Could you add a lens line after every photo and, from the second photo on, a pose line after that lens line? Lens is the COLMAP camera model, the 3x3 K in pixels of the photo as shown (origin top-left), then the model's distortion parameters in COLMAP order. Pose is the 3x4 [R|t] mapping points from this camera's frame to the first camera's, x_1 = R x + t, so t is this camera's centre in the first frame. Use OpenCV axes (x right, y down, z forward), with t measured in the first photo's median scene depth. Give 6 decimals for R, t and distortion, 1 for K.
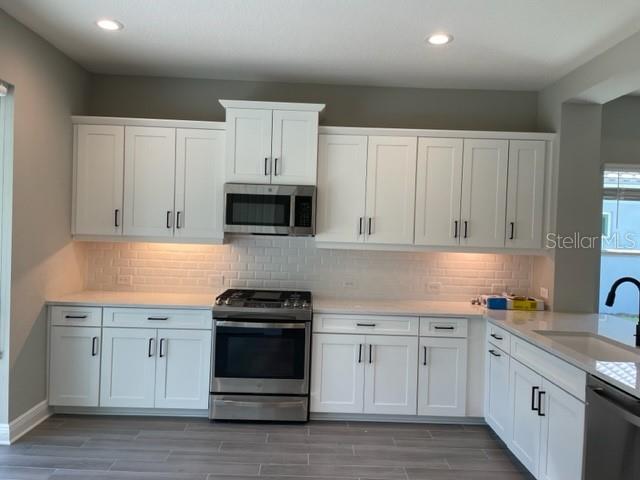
lens RADIAL K [[485.6, 0, 315.8], [0, 485.6, 240.1], [0, 0, 1]] dist [0.089834, -0.126673]
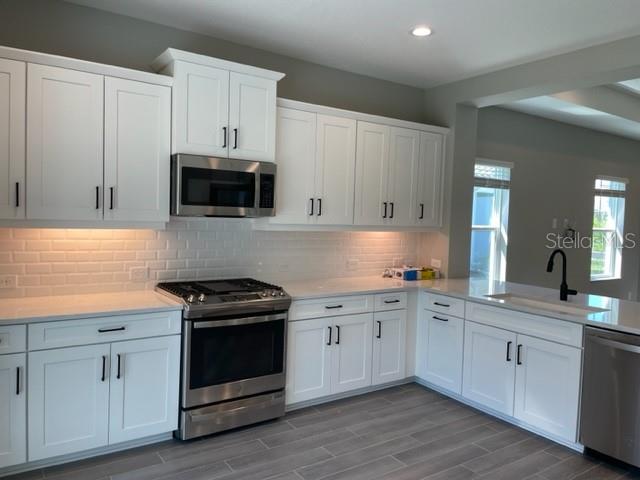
lens RADIAL K [[485.6, 0, 315.8], [0, 485.6, 240.1], [0, 0, 1]] dist [0.089834, -0.126673]
pose [[0.837522, -0.035573, 0.545244, -0.442958], [0.005303, 0.998361, 0.056989, -0.018603], [-0.546377, -0.044838, 0.836338, 0.185801]]
